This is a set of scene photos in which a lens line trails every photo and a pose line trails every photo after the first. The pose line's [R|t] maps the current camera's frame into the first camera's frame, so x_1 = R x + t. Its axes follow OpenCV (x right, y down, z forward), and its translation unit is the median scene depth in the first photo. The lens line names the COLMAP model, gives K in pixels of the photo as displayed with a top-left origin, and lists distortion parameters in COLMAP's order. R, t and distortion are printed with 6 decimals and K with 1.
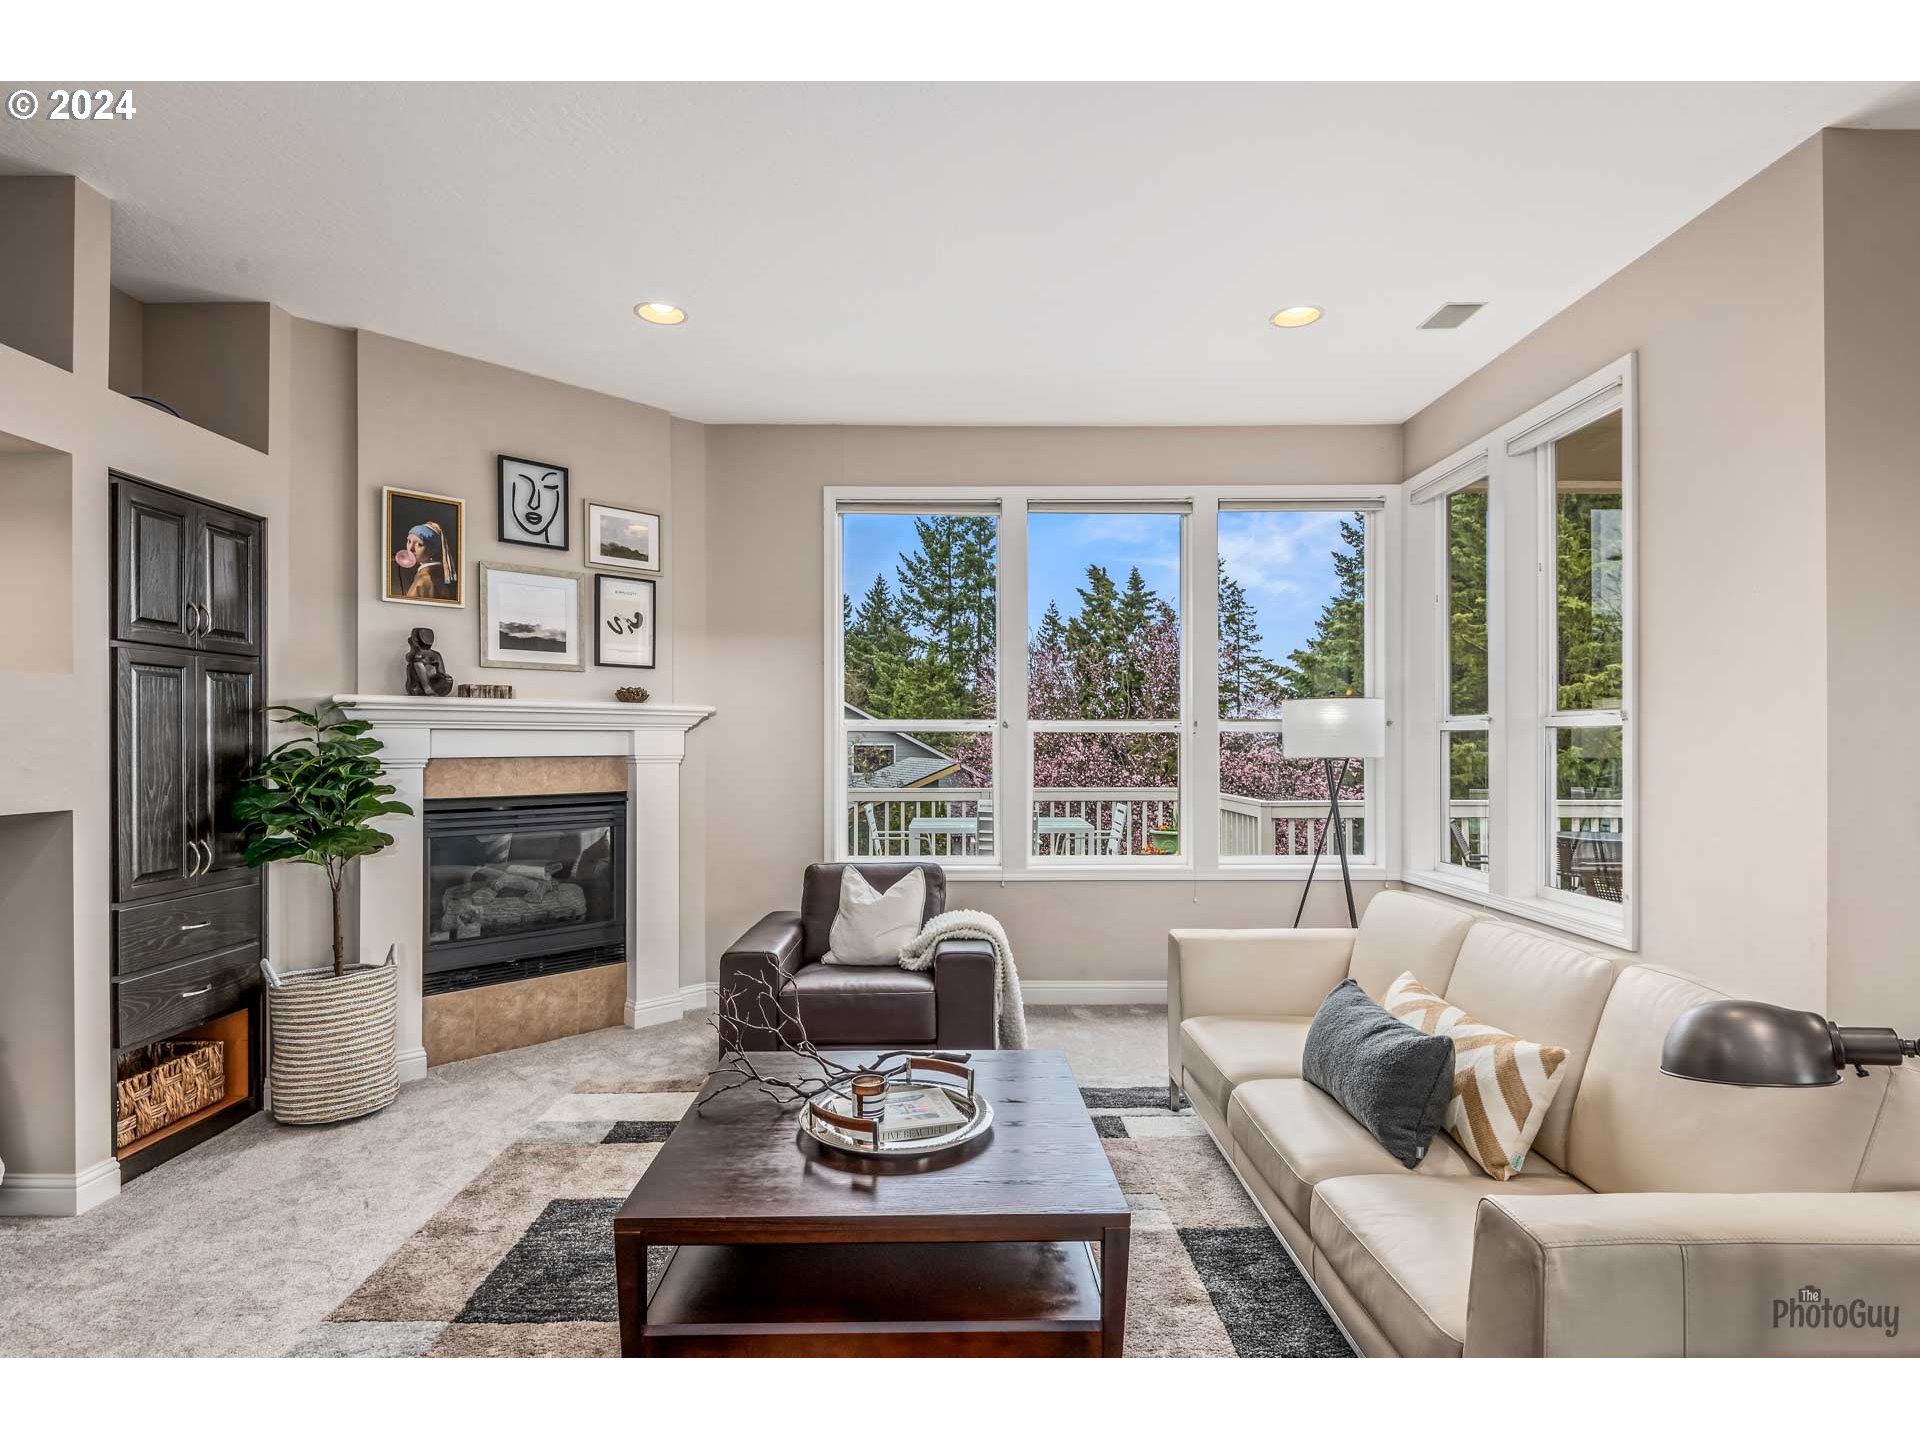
lens RADIAL K [[952.5, 0, 950.0], [0, 952.5, 737.7], [0, 0, 1]] dist [0.040585, -0.034986]
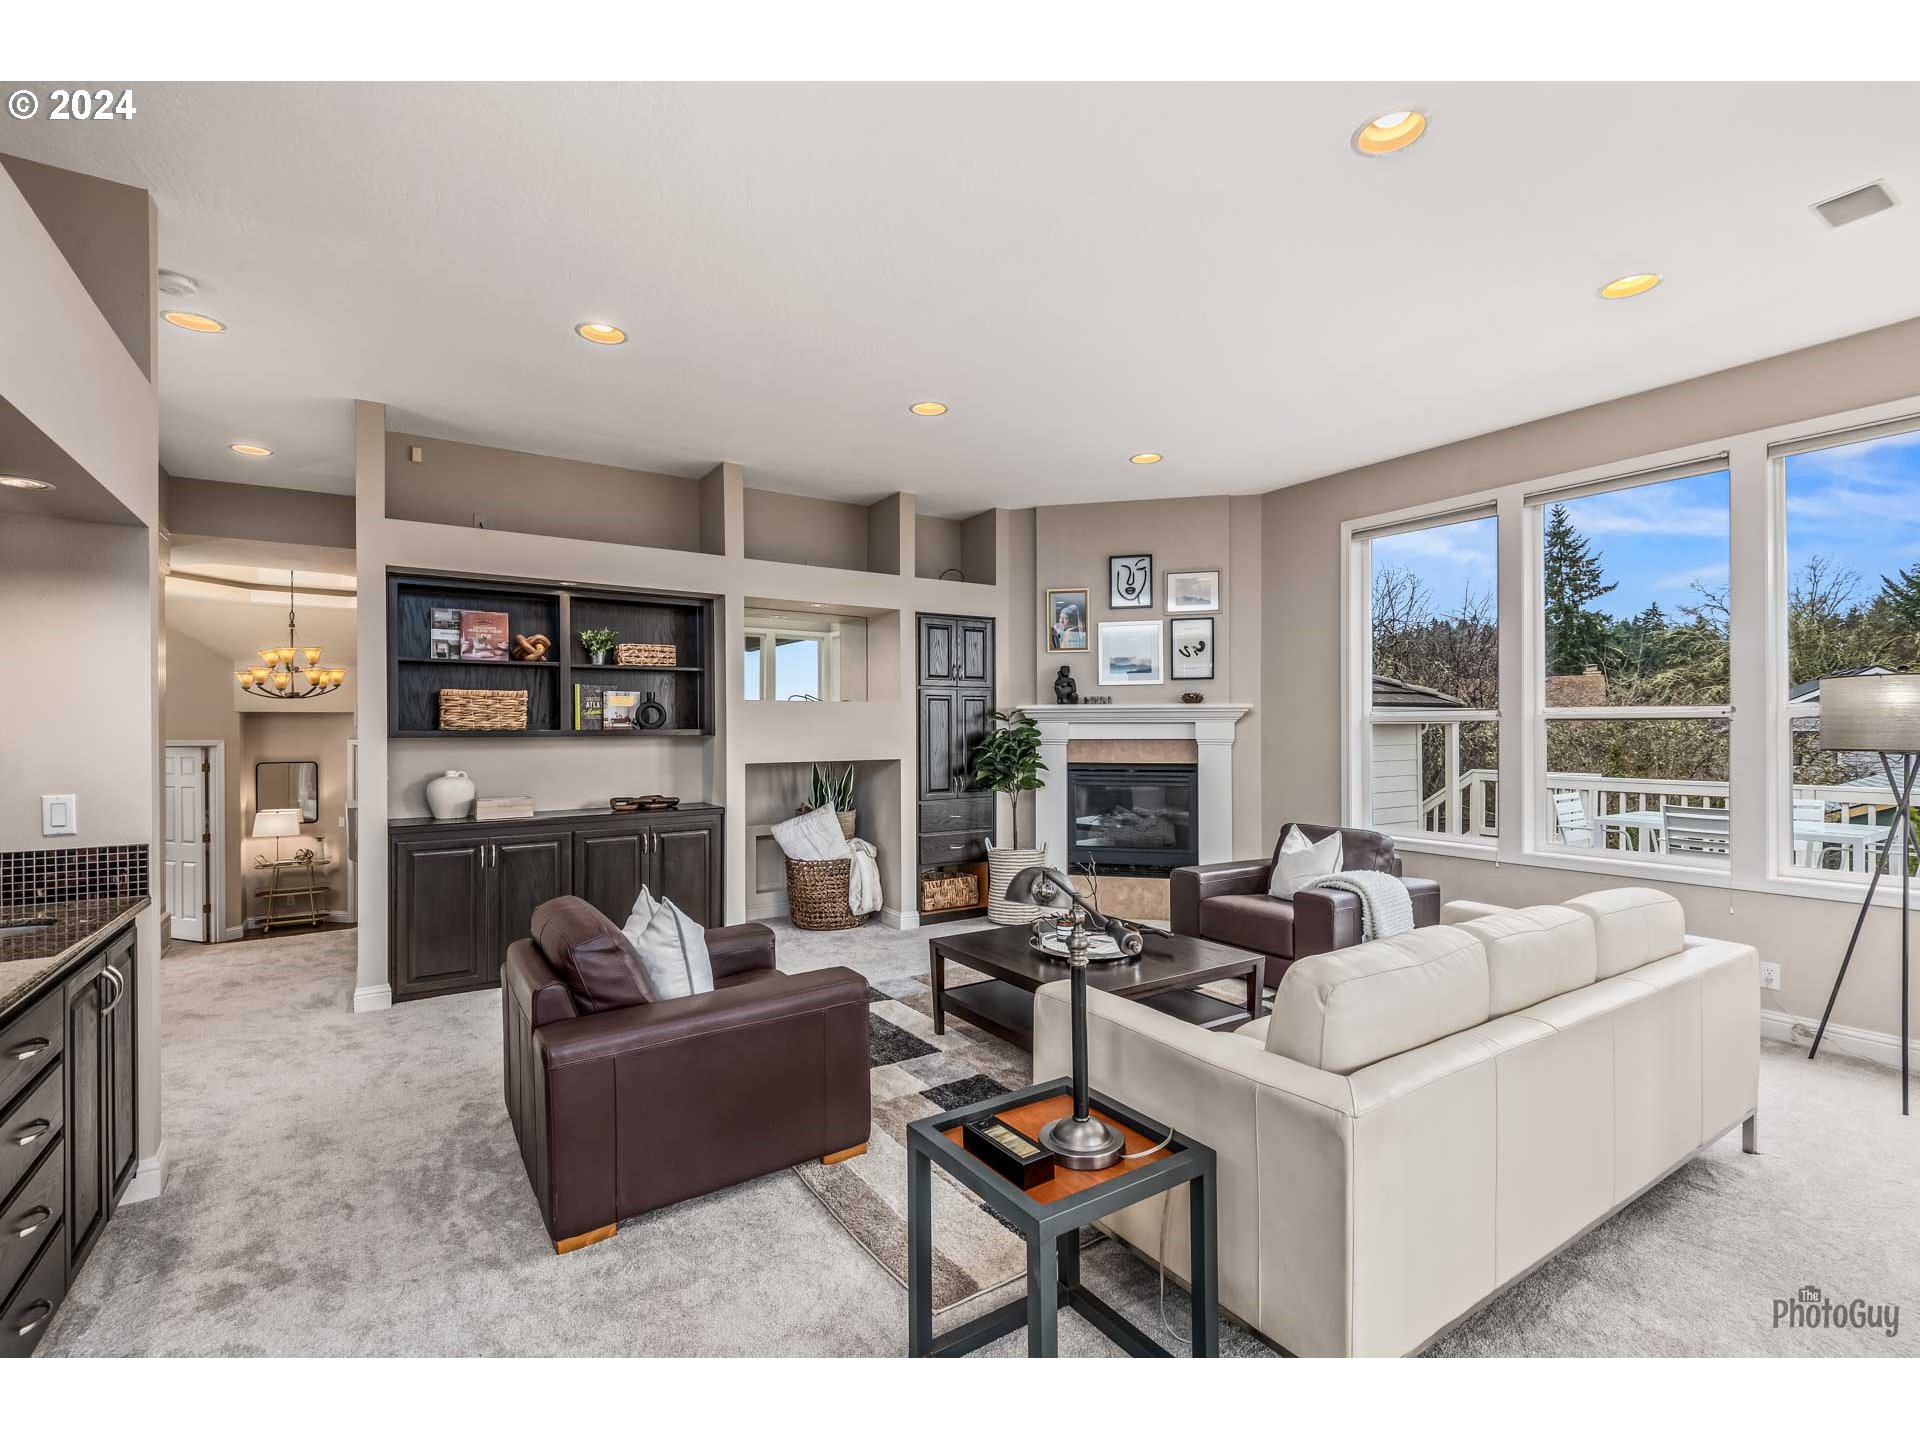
lens RADIAL K [[881.5, 0, 950.7], [0, 881.5, 725.9], [0, 0, 1]] dist [0.035164, 0.000005]
pose [[0.546463, -0.003721, -0.837475, 0.641700], [0.006063, 0.999982, -0.000488, -0.003718], [0.837461, -0.004811, 0.546475, -0.058916]]
